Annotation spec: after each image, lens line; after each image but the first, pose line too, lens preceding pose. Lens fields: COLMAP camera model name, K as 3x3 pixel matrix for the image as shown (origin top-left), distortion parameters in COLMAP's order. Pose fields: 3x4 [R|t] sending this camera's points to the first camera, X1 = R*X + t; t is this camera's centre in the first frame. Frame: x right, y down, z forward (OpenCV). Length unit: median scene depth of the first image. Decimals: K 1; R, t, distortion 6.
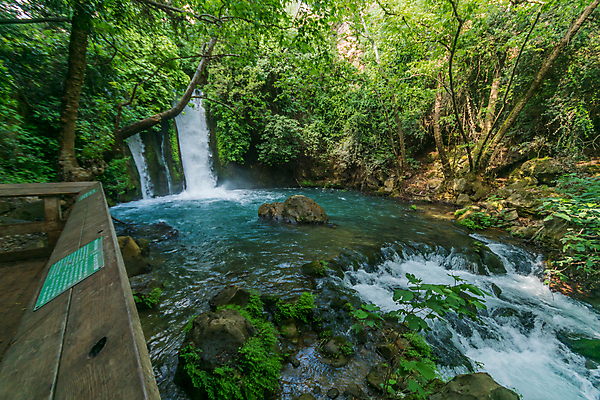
lens RADIAL K [[266.3, 0, 302.8], [0, 266.3, 202.3], [0, 0, 1]] dist [0.005504, 0.000045]
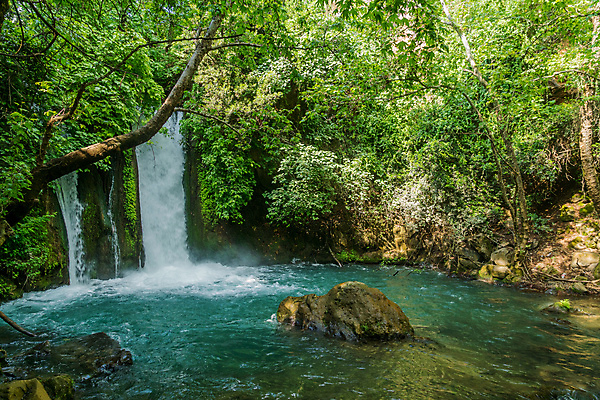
lens RADIAL K [[400.5, 0, 298.8], [0, 400.5, 200.2], [0, 0, 1]] dist [-0.004327, -0.007321]
pose [[0.999780, -0.002011, -0.020888, -0.083355], [-0.002090, 0.980908, -0.194460, -0.023657], [0.020881, 0.194461, 0.980688, 0.126817]]
